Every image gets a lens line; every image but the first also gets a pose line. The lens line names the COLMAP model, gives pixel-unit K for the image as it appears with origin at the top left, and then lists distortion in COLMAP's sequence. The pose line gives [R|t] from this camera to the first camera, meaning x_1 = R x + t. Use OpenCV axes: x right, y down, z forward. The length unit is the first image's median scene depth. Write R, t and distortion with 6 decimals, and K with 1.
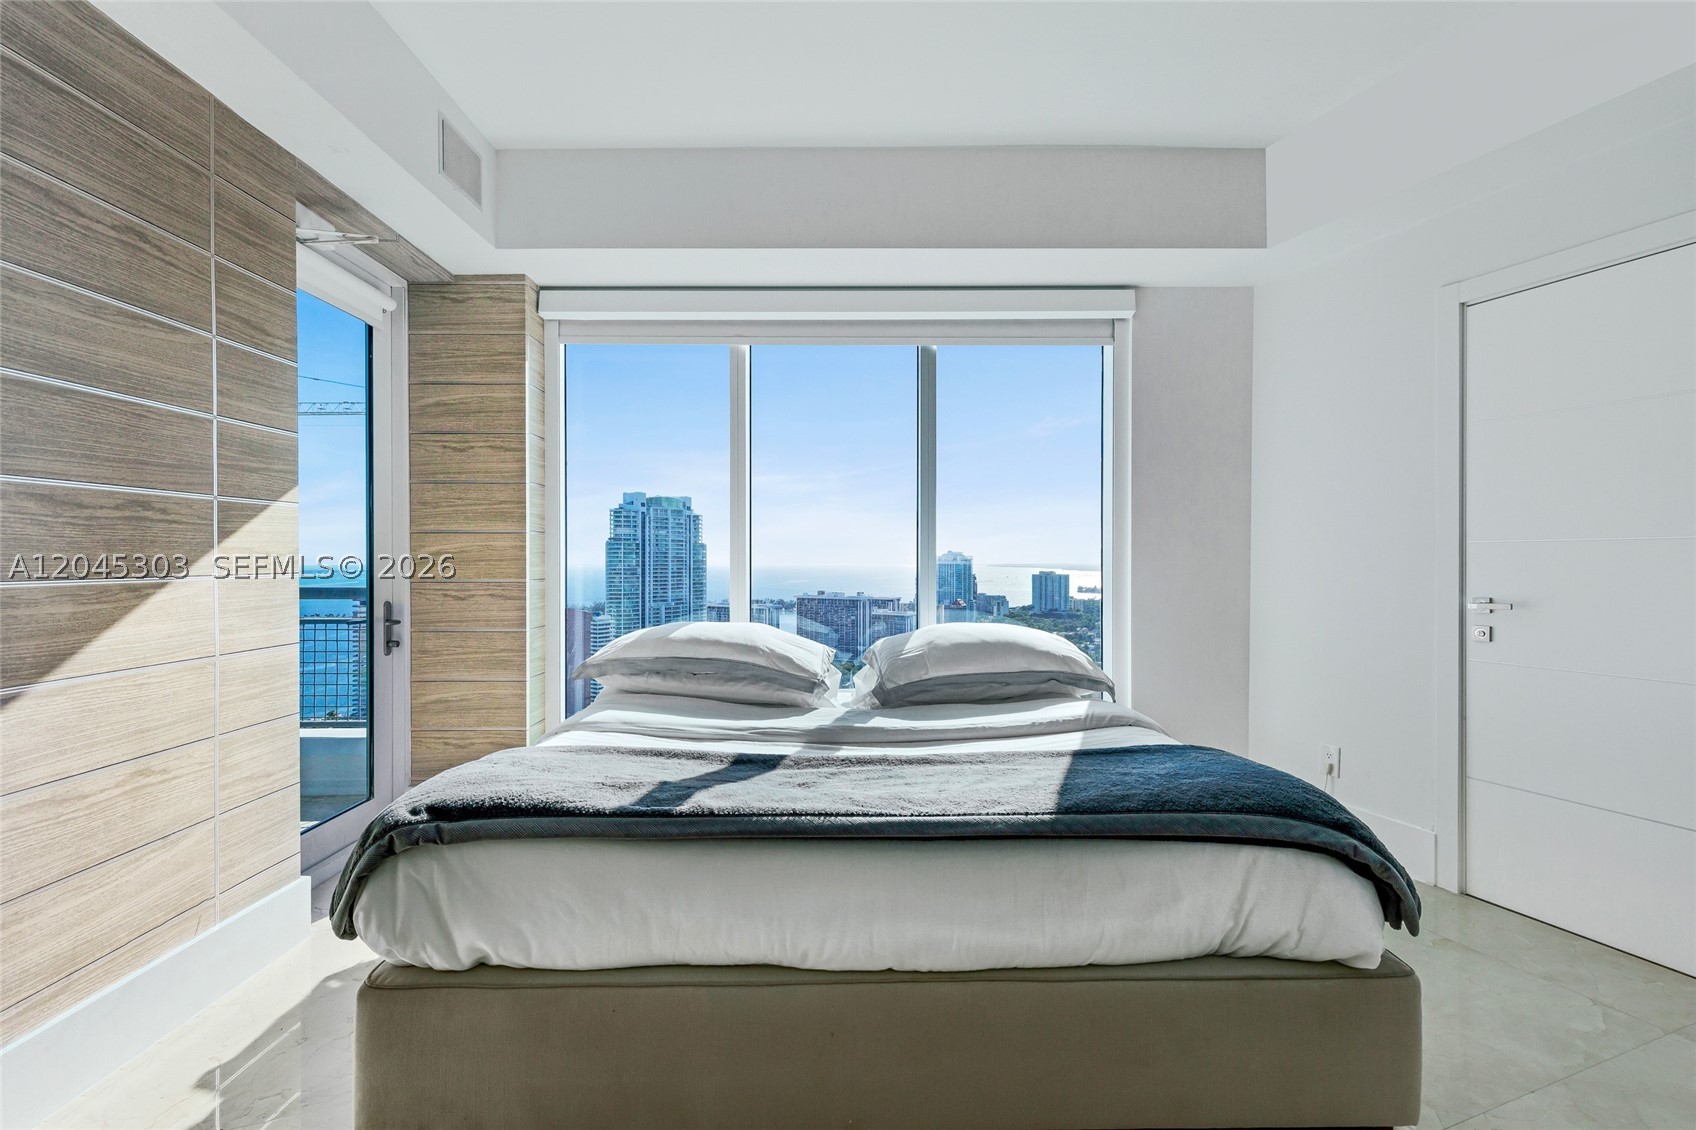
lens RADIAL K [[766.9, 0, 853.3], [0, 766.9, 566.7], [0, 0, 1]] dist [0.005688, -0.002750]
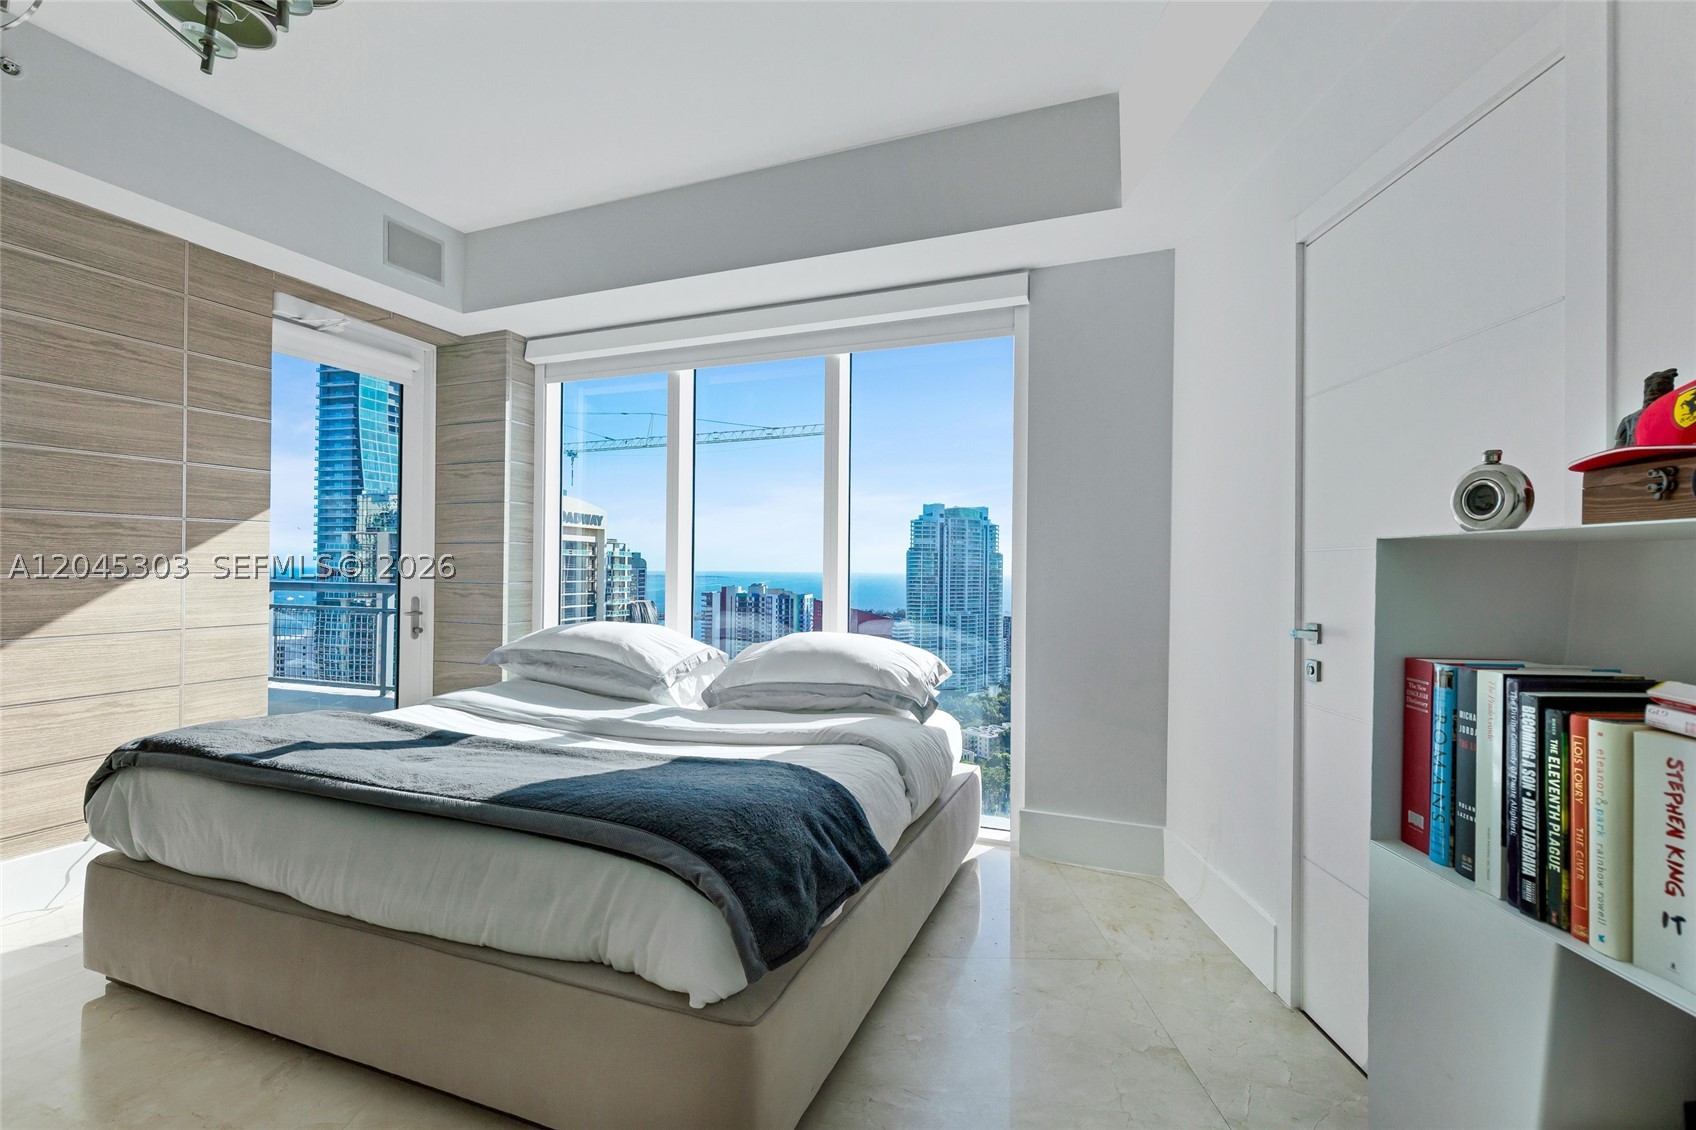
lens RADIAL K [[766.9, 0, 844.1], [0, 766.9, 563.2], [0, 0, 1]] dist [0.005688, -0.002750]
pose [[0.923993, 0.006782, -0.382349, 0.745467], [-0.013421, 0.999802, -0.014699, -0.001986], [0.382173, 0.018713, 0.923901, 0.126697]]
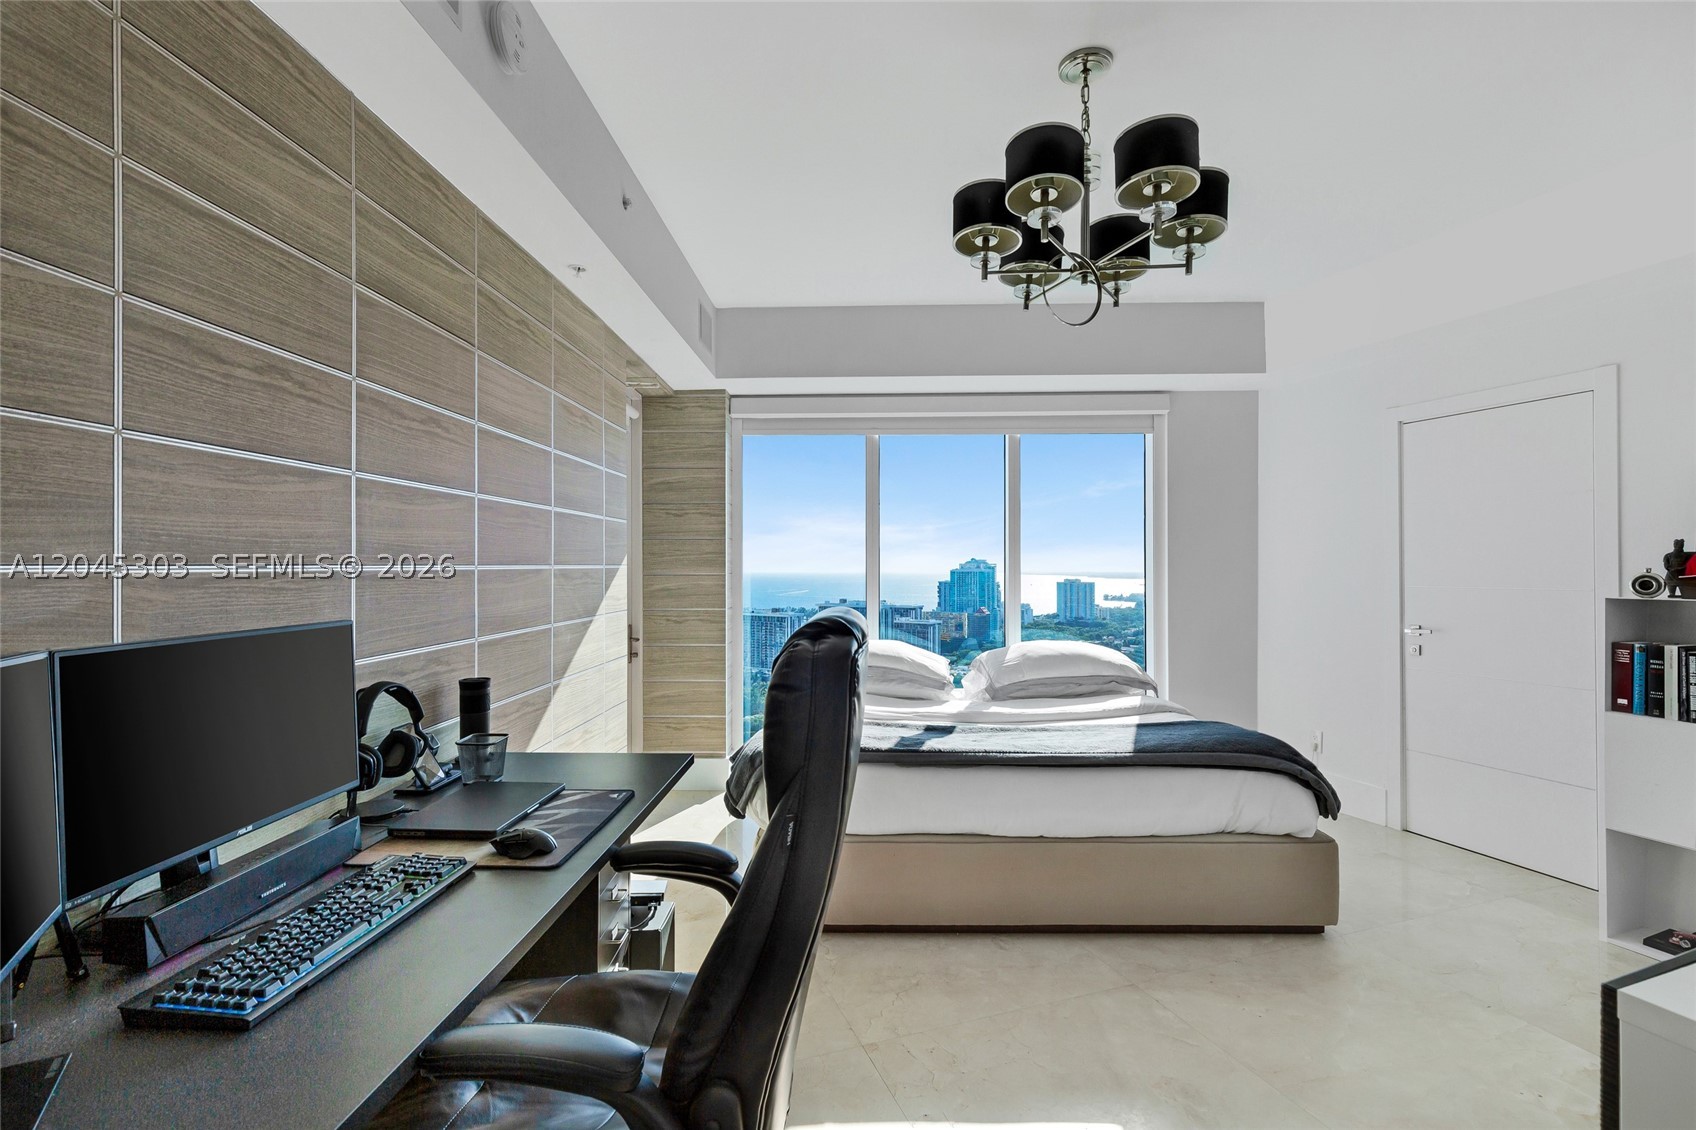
lens RADIAL K [[766.9, 0, 851.6], [0, 766.9, 569.3], [0, 0, 1]] dist [0.005688, -0.002750]
pose [[0.999510, -0.002115, -0.031242, -0.219138], [0.001902, 0.999975, -0.006835, -0.062820], [0.031256, 0.006772, 0.999488, -0.533626]]
